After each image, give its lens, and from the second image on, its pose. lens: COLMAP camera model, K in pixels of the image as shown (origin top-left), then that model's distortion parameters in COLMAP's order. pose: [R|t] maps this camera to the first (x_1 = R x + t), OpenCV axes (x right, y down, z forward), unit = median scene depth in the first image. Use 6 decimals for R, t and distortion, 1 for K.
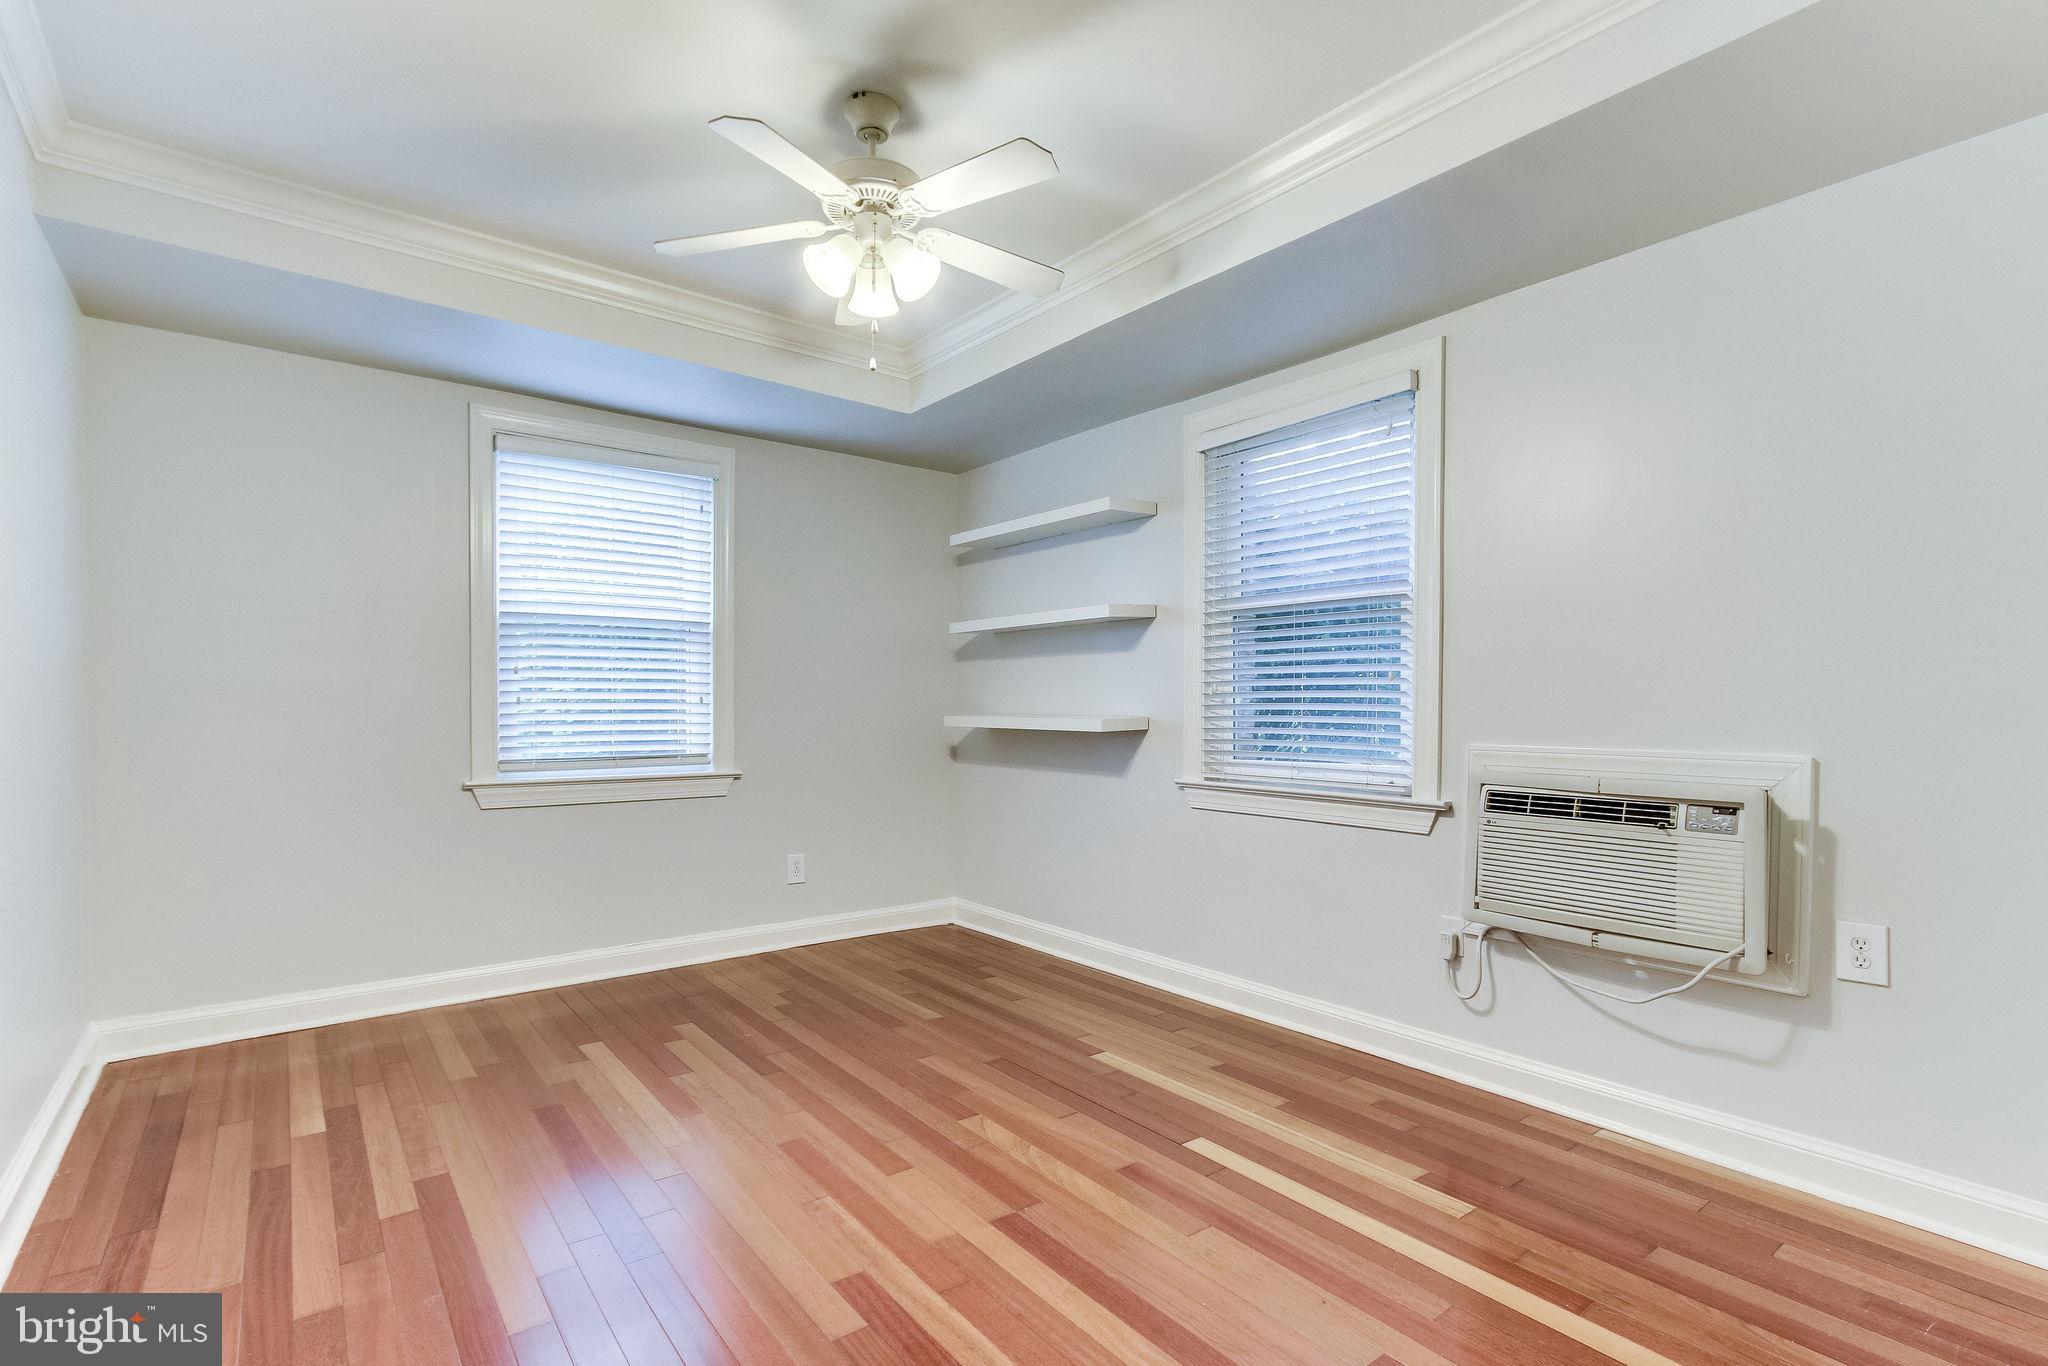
lens RADIAL K [[960.0, 0, 994.9], [0, 960.0, 725.0], [0, 0, 1]] dist [0.000220, 0.000258]
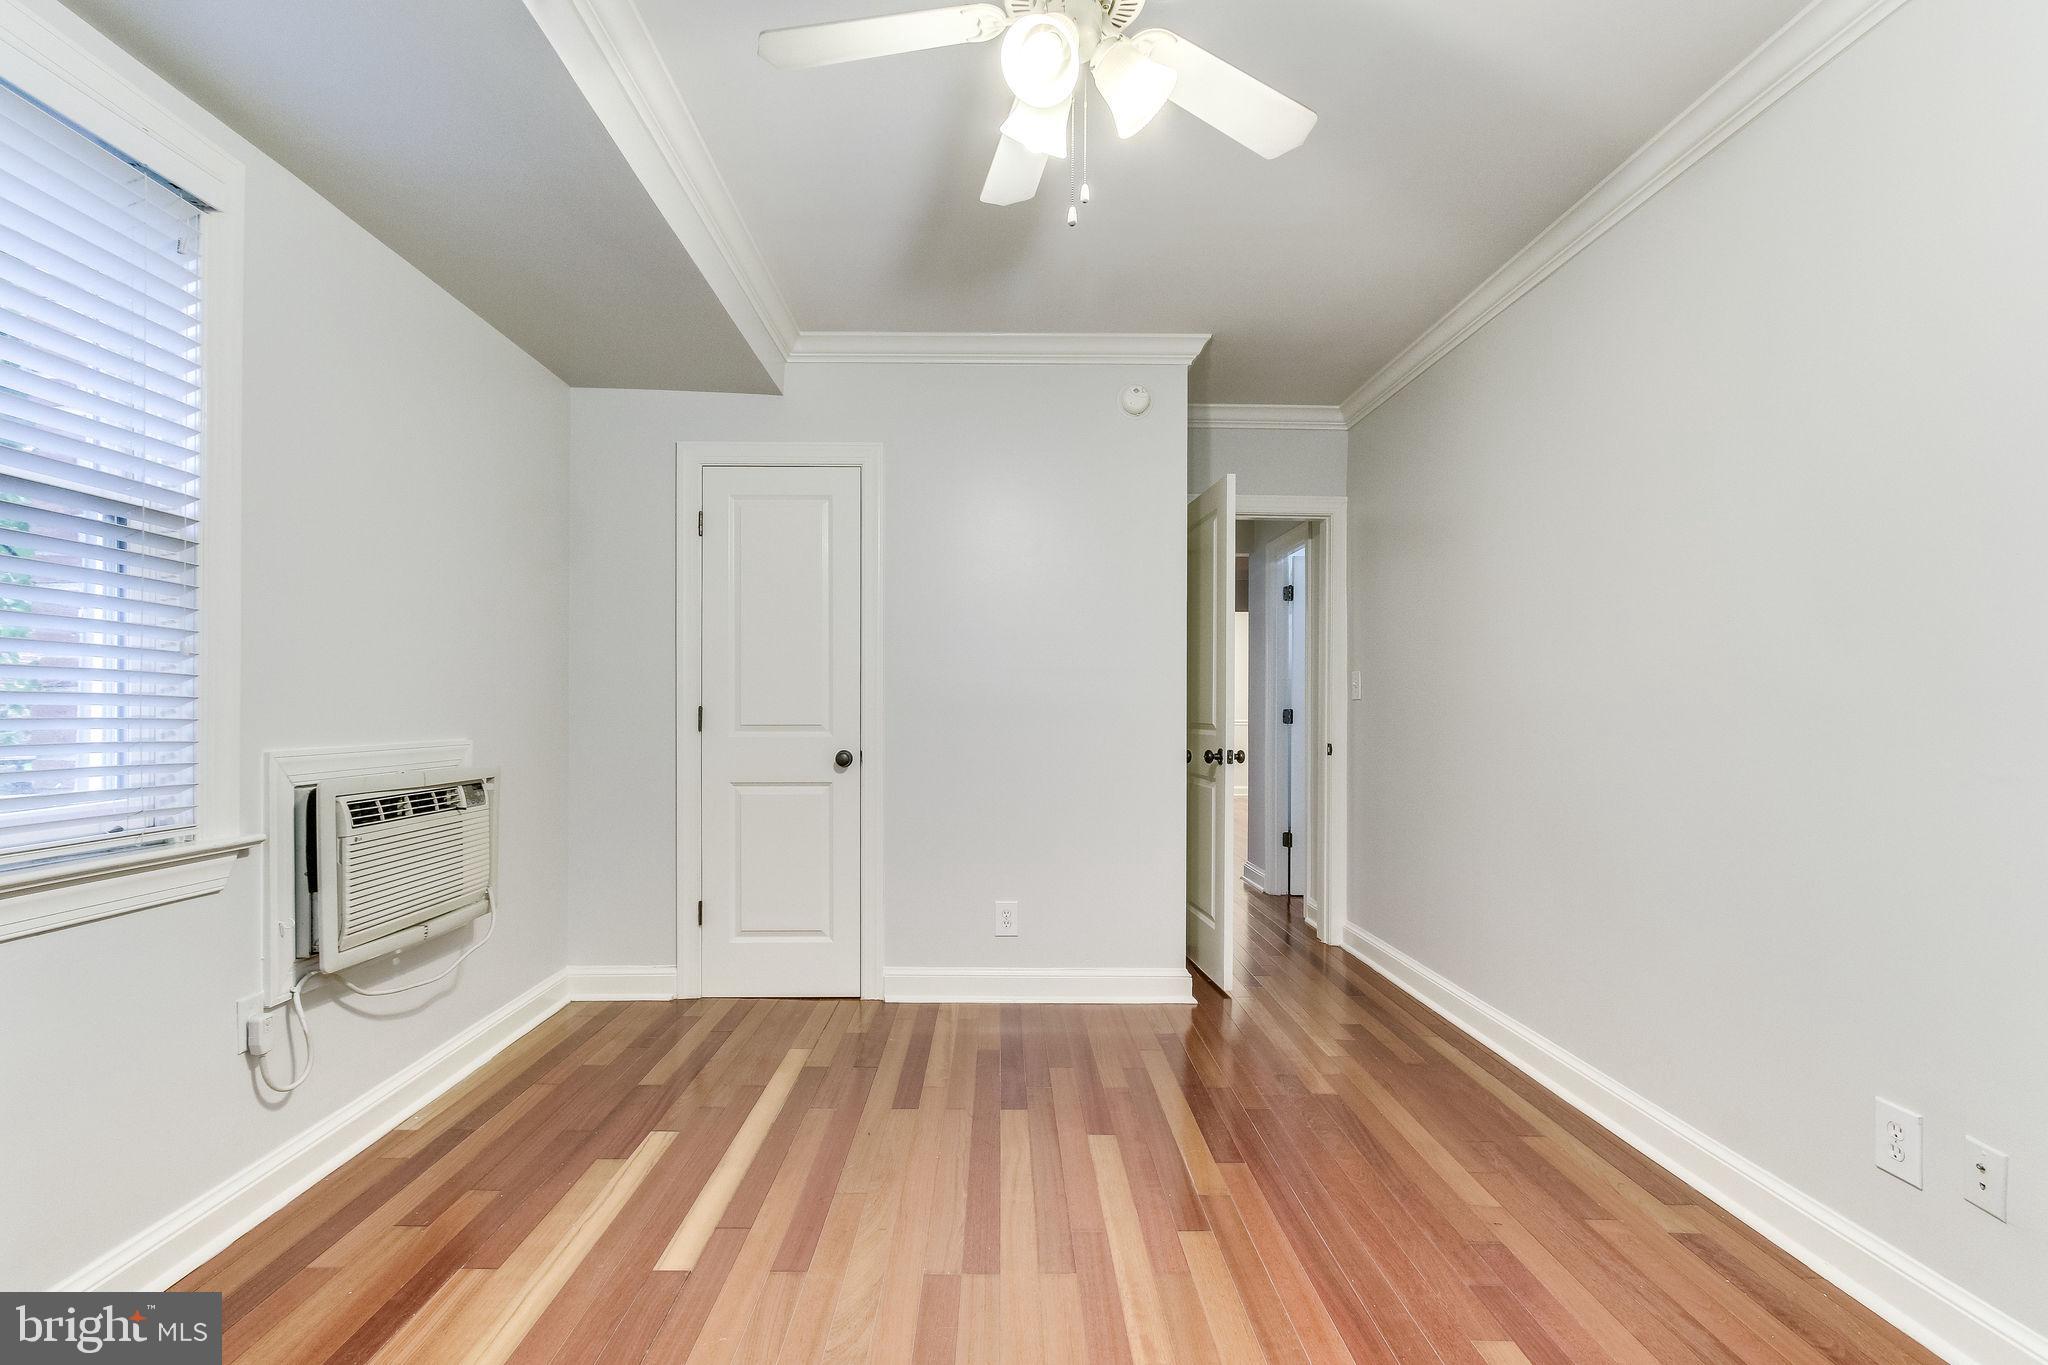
lens RADIAL K [[947.1, 0, 997.3], [0, 947.1, 708.1], [0, 0, 1]] dist [-0.000181, 0.000503]
pose [[-0.801838, -0.009433, 0.597467, -0.440235], [0.002099, 0.999825, 0.018602, -0.027900], [-0.597538, 0.016170, -0.801677, 1.411171]]
